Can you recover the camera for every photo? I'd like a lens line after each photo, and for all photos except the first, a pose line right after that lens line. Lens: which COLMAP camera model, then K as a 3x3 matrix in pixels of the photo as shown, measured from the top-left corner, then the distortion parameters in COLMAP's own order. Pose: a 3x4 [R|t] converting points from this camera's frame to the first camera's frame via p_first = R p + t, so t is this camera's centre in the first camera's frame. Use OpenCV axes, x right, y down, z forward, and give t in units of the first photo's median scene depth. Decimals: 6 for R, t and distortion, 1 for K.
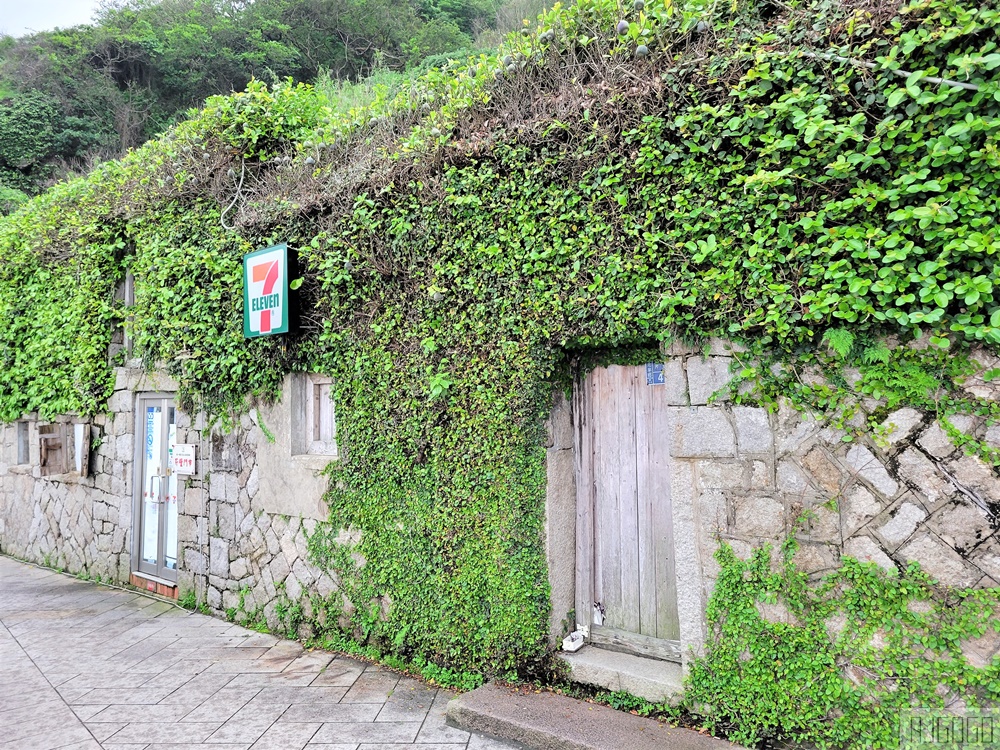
lens RADIAL K [[752.1, 0, 504.5], [0, 752.1, 378.3], [0, 0, 1]] dist [0.045450, -0.006776]
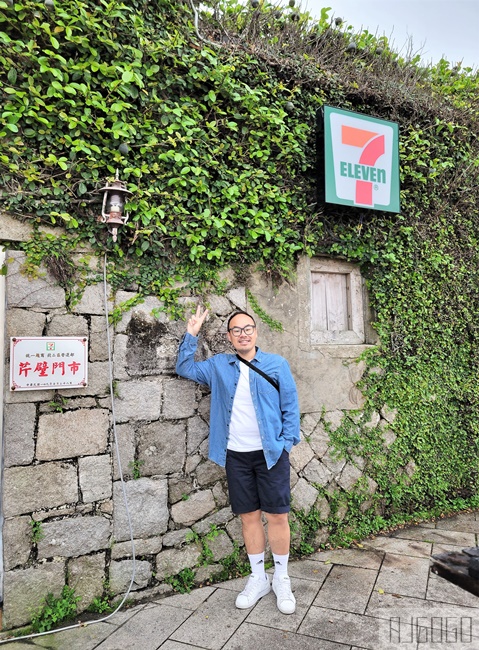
lens RADIAL K [[514.4, 0, 239.5], [0, 514.4, 325.0], [0, 0, 1]] dist [0.067104, 0.002535]
pose [[0.318672, 0.052547, 0.946407, -0.930709], [-0.032233, 0.998485, -0.044585, 0.113439], [-0.947317, -0.016298, 0.319883, 0.924056]]
